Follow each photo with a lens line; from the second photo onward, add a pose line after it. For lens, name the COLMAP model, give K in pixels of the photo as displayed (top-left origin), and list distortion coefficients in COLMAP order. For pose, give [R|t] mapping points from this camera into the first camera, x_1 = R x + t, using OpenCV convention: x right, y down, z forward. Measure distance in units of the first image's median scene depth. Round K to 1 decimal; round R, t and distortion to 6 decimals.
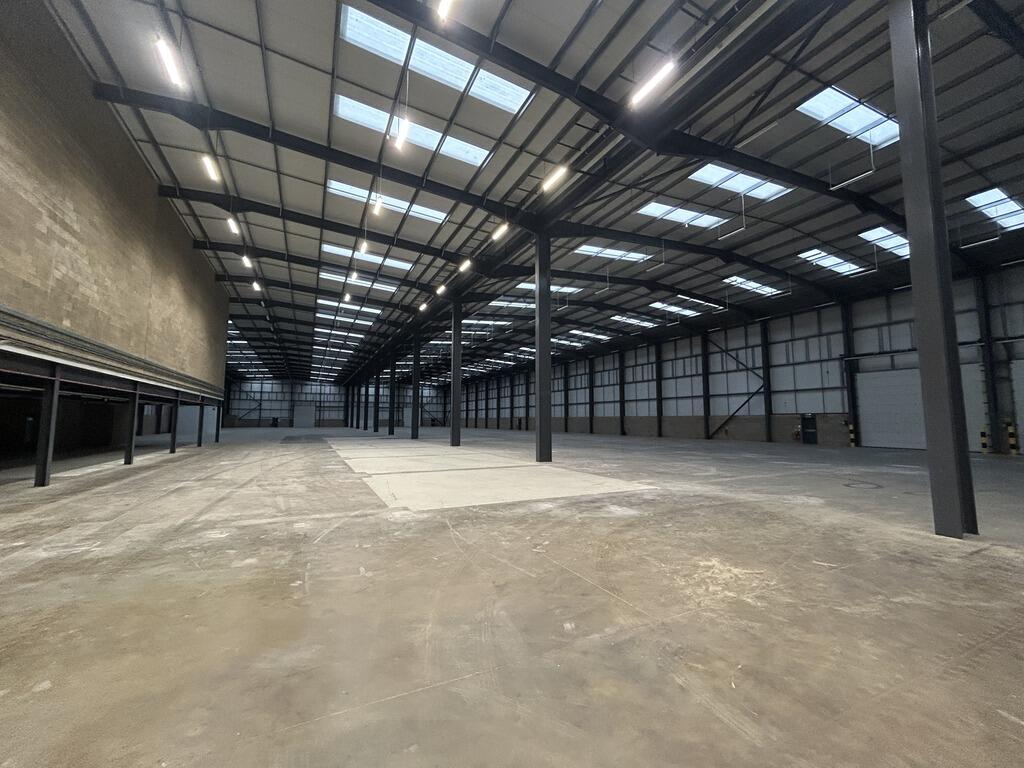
lens RADIAL K [[422.9, 0, 512.0], [0, 422.9, 384.0], [0, 0, 1]] dist [0.030240, 0.000016]
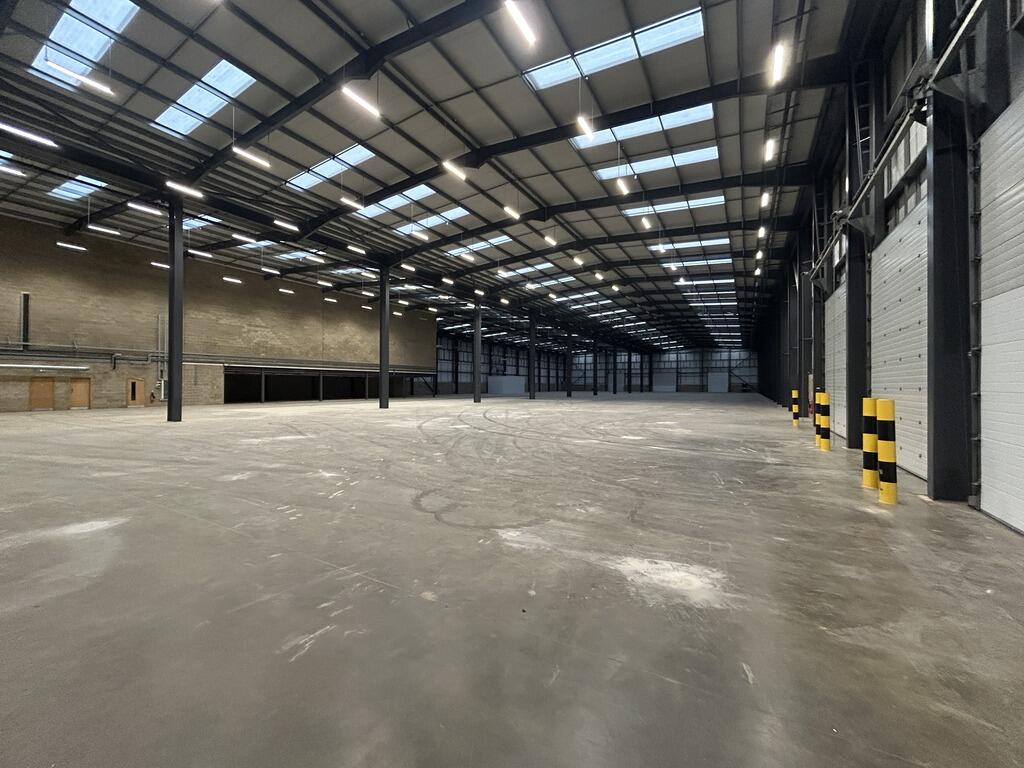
lens RADIAL K [[412.7, 0, 512.0], [0, 412.7, 384.0], [0, 0, 1]] dist [-0.002290, -0.000031]
pose [[0.561811, -0.006199, -0.827242, 0.338853], [0.072252, 0.996518, 0.041602, 0.011157], [0.824104, -0.083142, 0.560303, 0.103553]]
